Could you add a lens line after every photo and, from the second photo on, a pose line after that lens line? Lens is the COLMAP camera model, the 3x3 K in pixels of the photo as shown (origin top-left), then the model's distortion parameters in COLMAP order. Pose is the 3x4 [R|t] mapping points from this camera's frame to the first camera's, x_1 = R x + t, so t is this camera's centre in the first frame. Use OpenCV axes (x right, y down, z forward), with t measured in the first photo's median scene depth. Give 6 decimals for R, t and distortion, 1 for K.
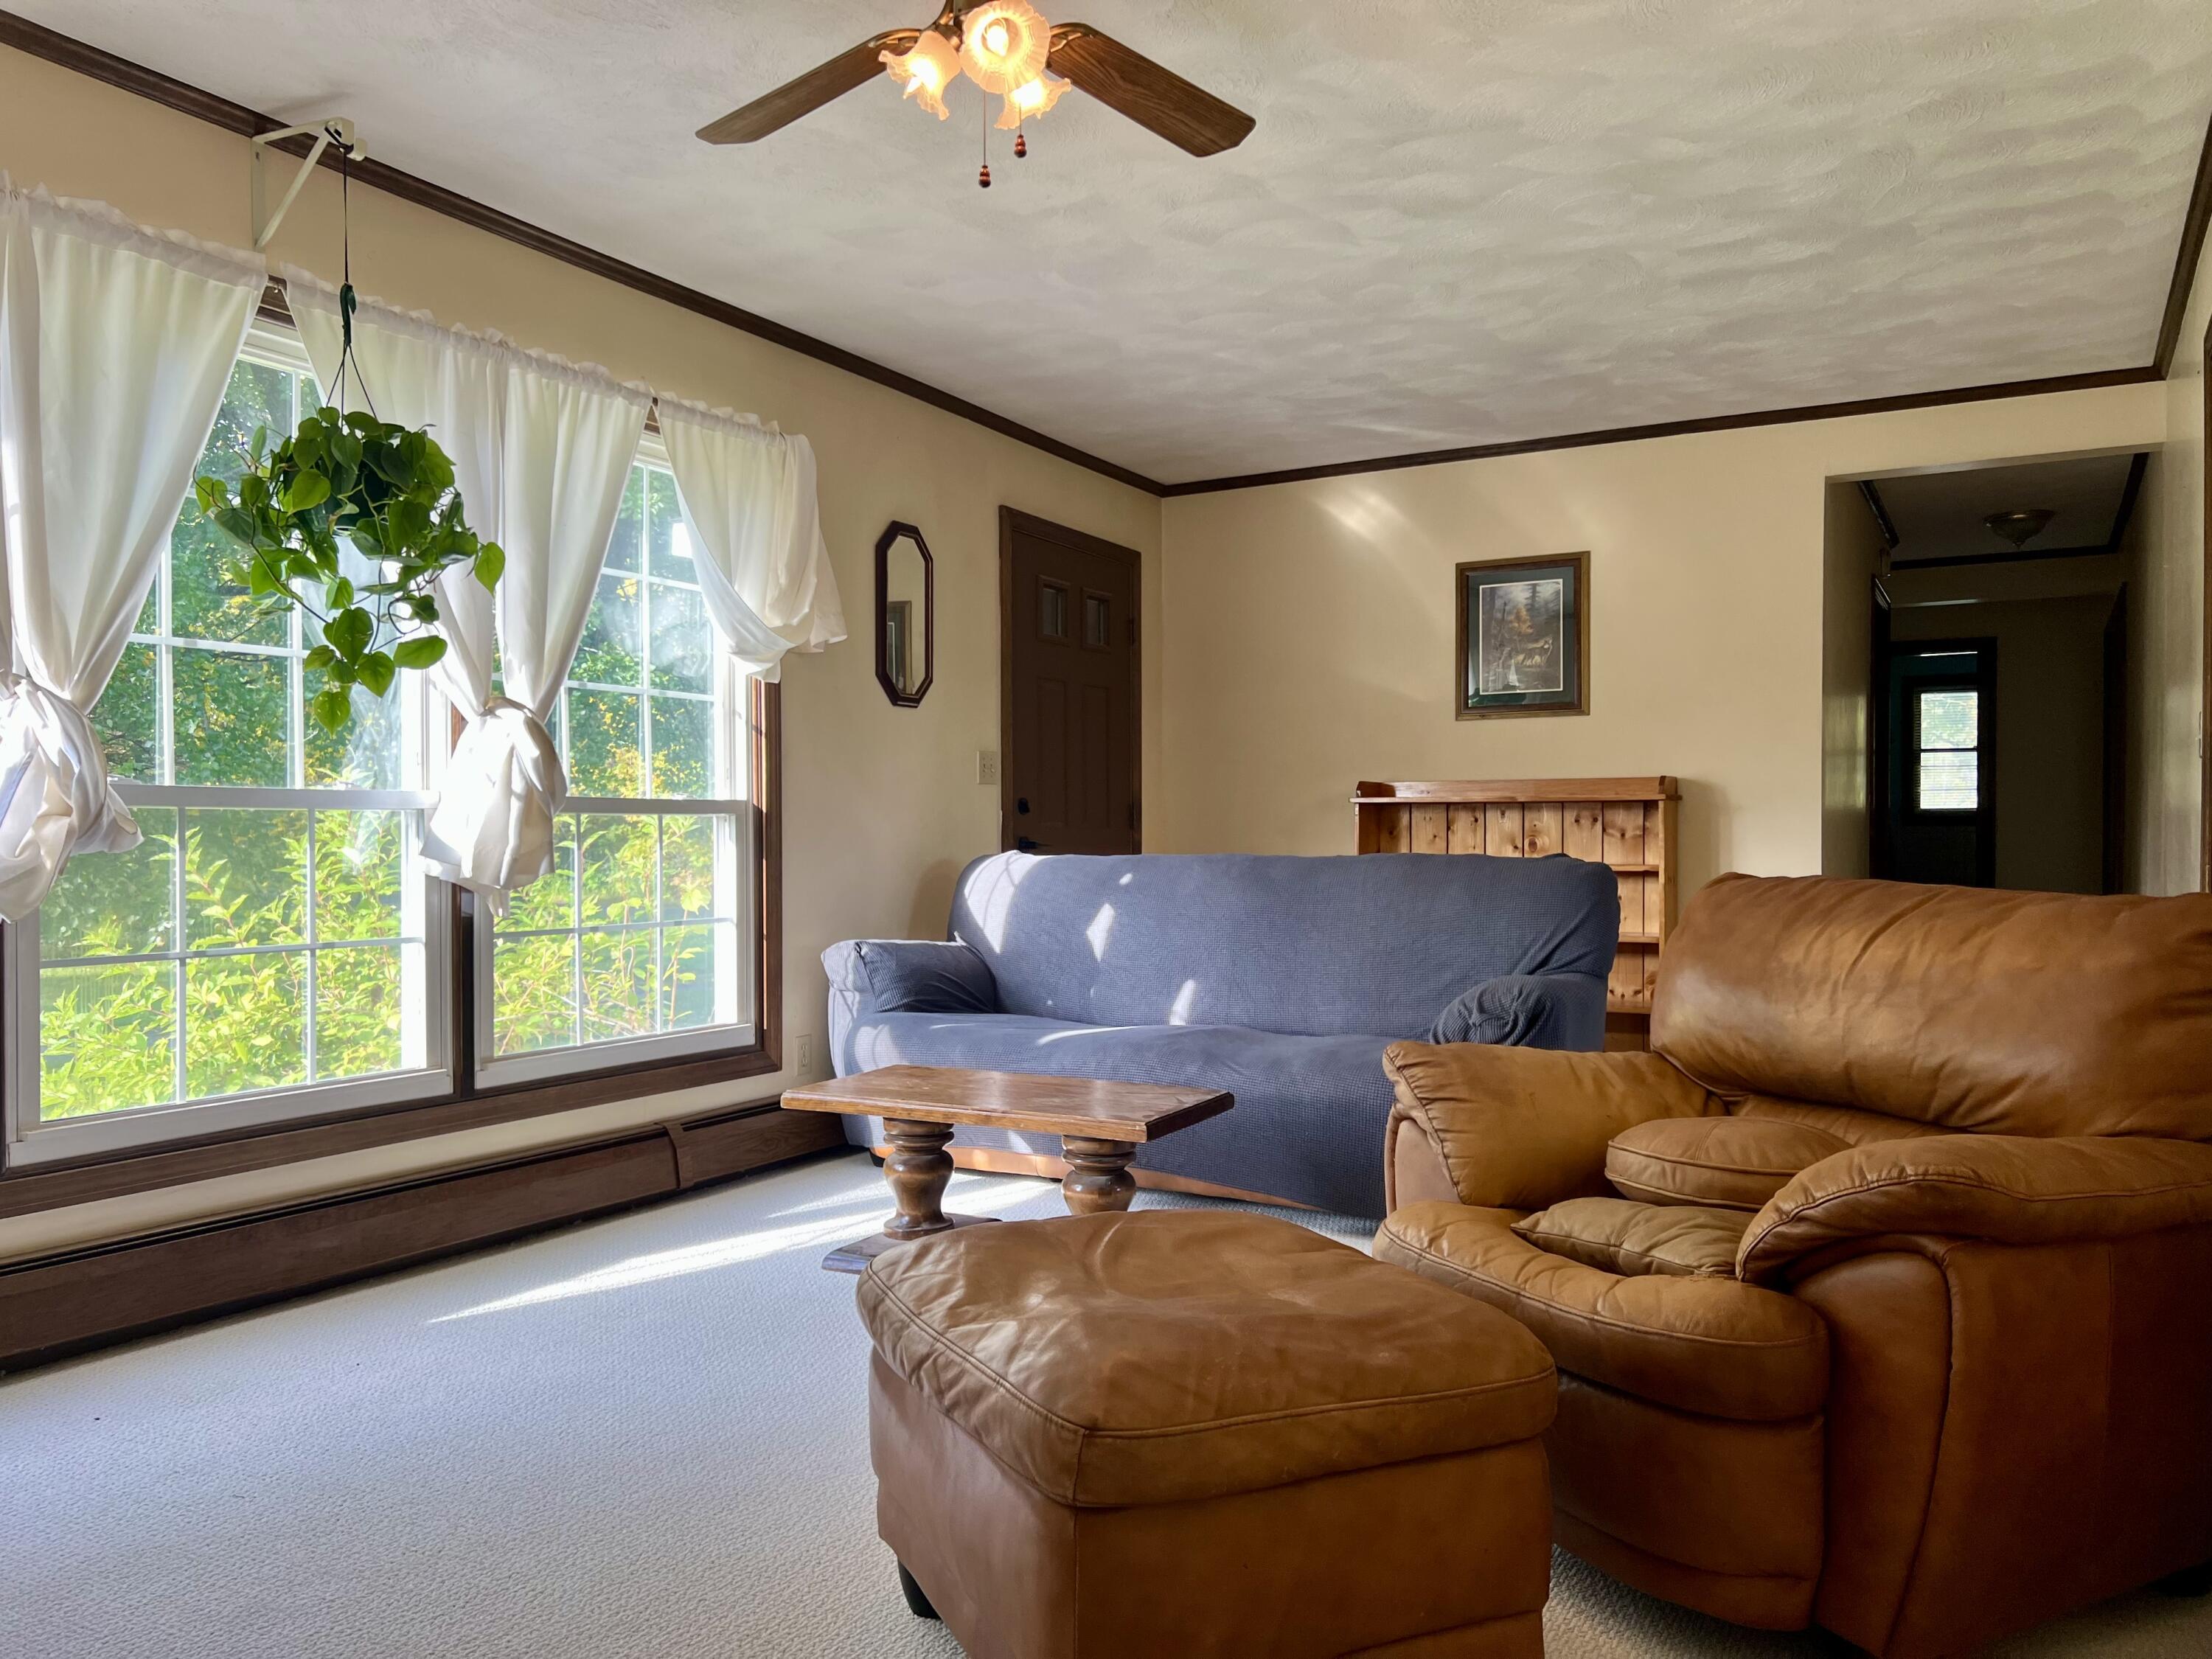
lens RADIAL K [[1703.6, 0, 1112.4], [0, 1703.6, 847.2], [0, 0, 1]] dist [0.045426, -0.064318]
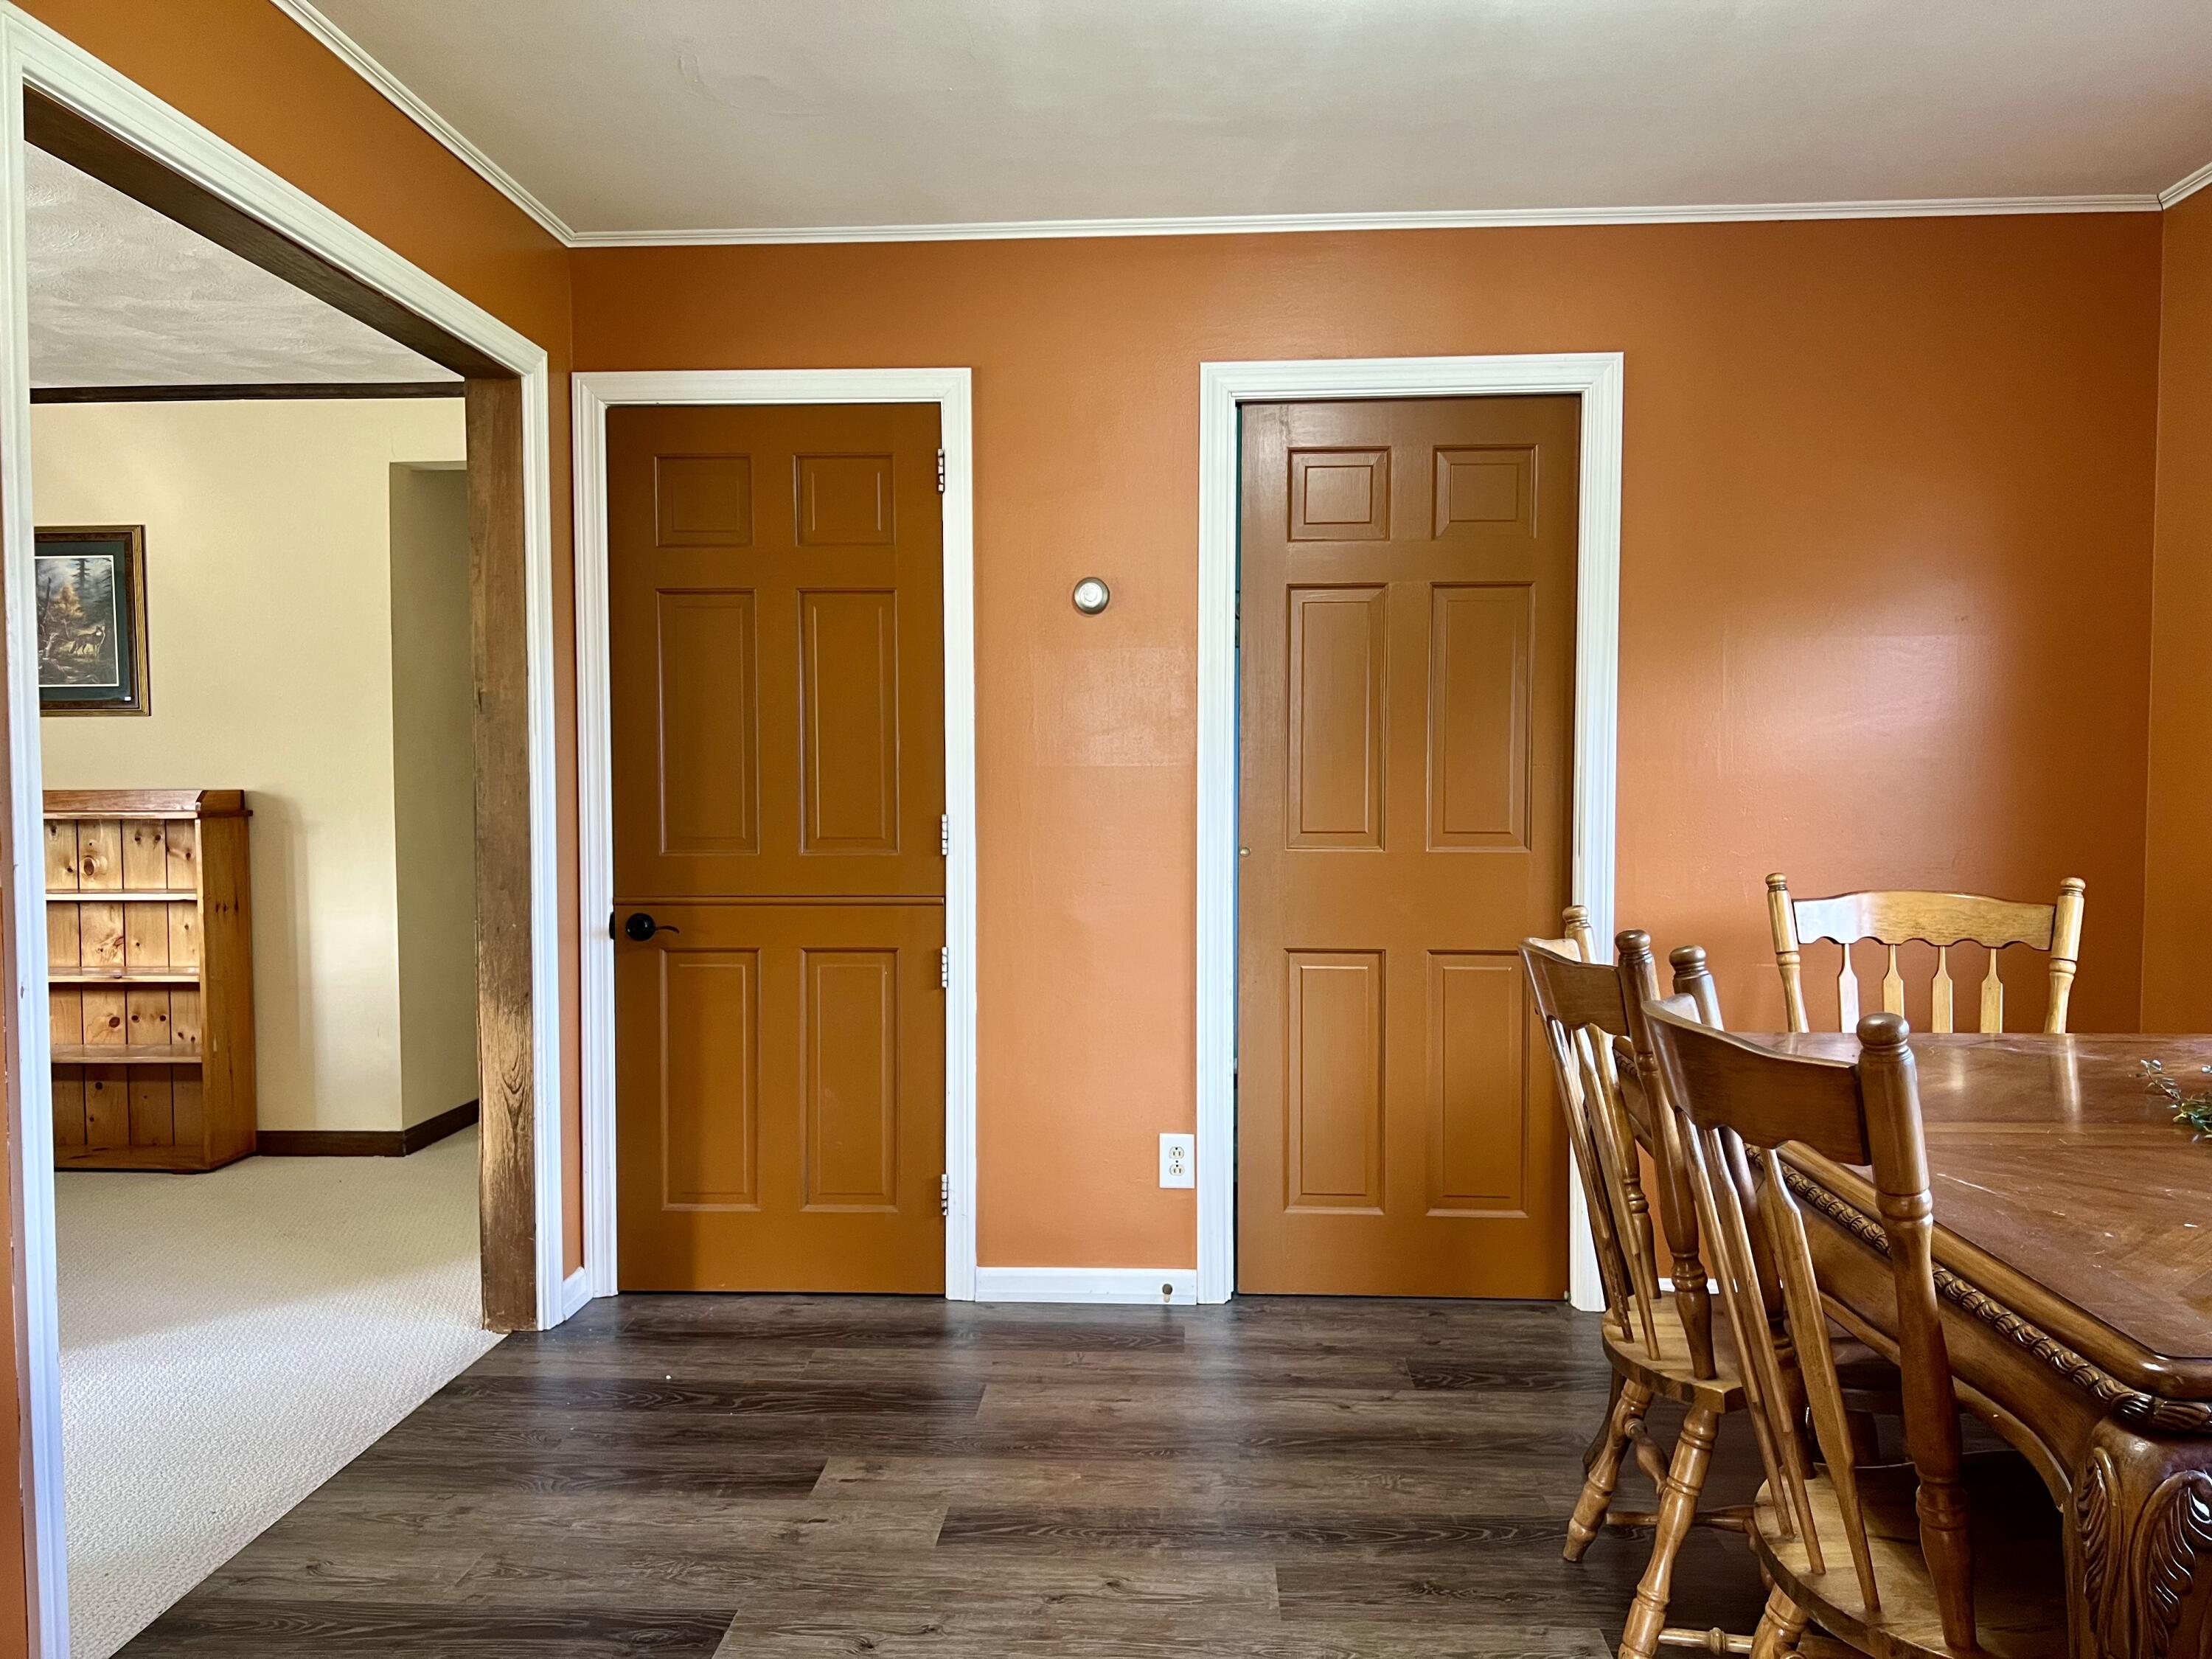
lens RADIAL K [[1703.6, 0, 1109.6], [0, 1703.6, 847.6], [0, 0, 1]] dist [0.045426, -0.064318]
pose [[0.898903, -0.023955, 0.437491, 0.335852], [0.008047, 0.999238, 0.038181, -0.040533], [-0.438073, -0.030800, 0.898412, 0.008324]]
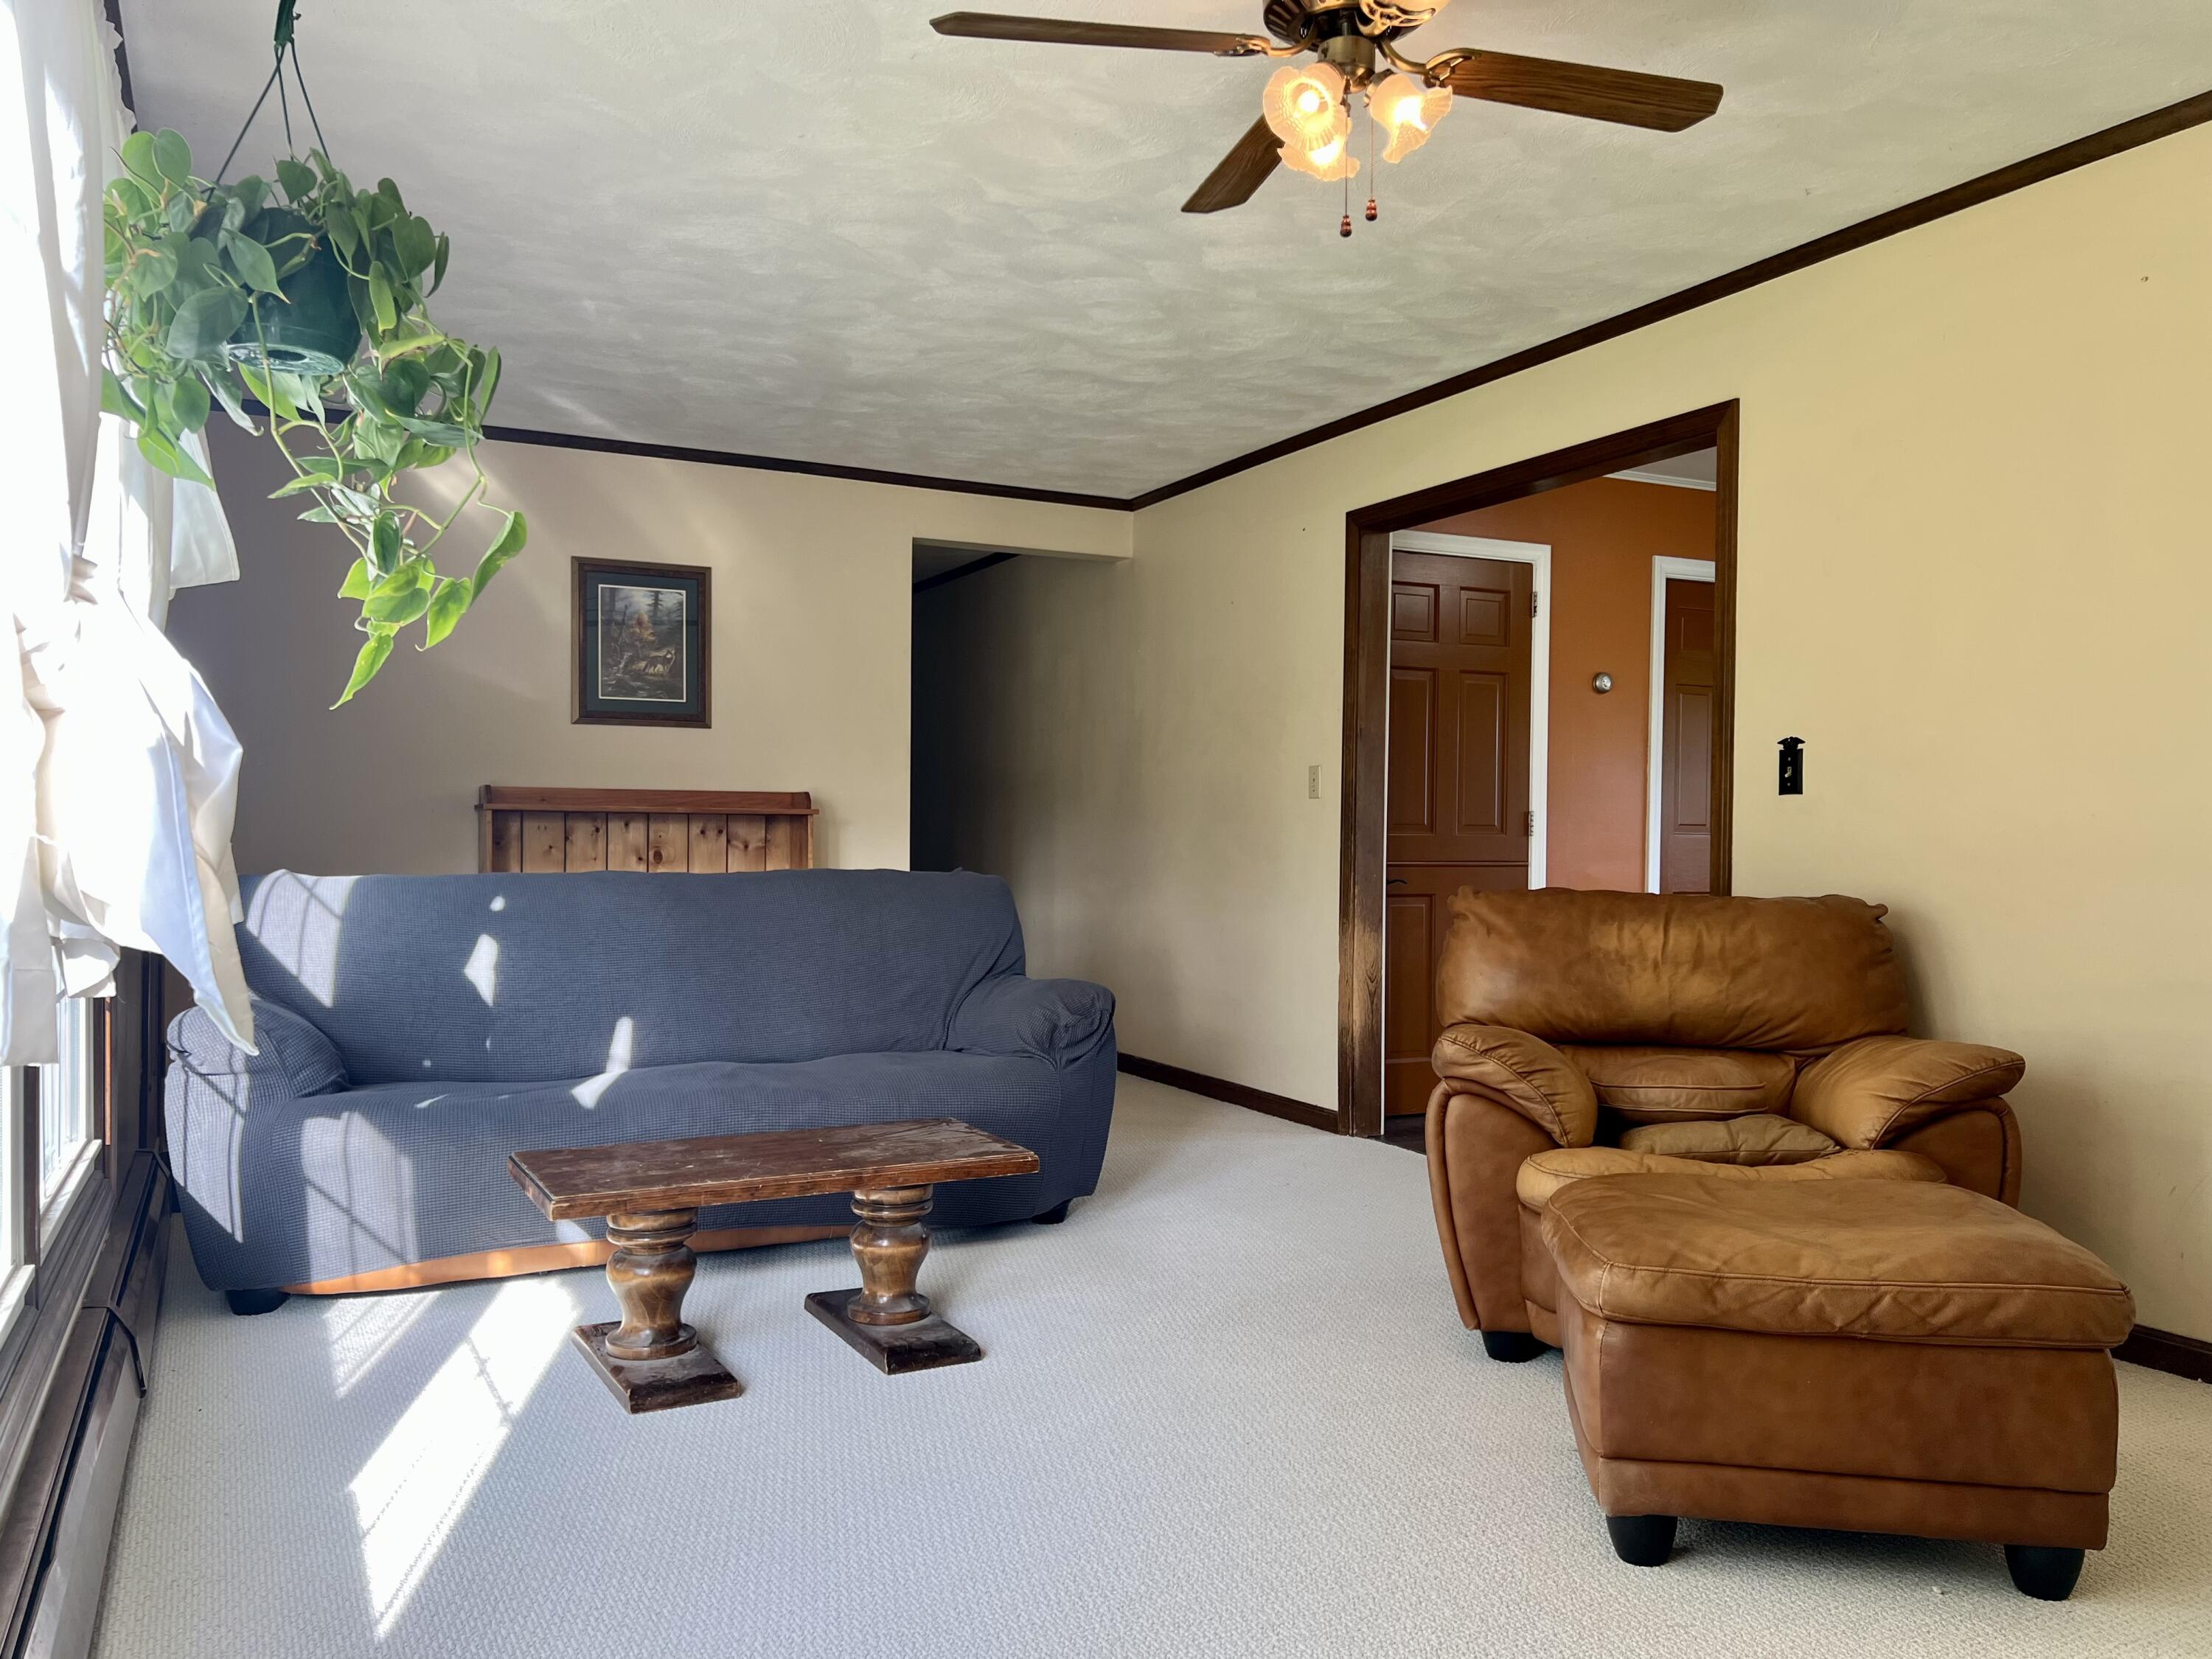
lens RADIAL K [[1703.6, 0, 1123.9], [0, 1703.6, 842.8], [0, 0, 1]] dist [0.045426, -0.064318]
pose [[0.542290, 0.000857, 0.840191, -0.444963], [-0.000491, 1.000000, -0.000703, -0.008790], [-0.840191, -0.000031, 0.542290, 0.244450]]
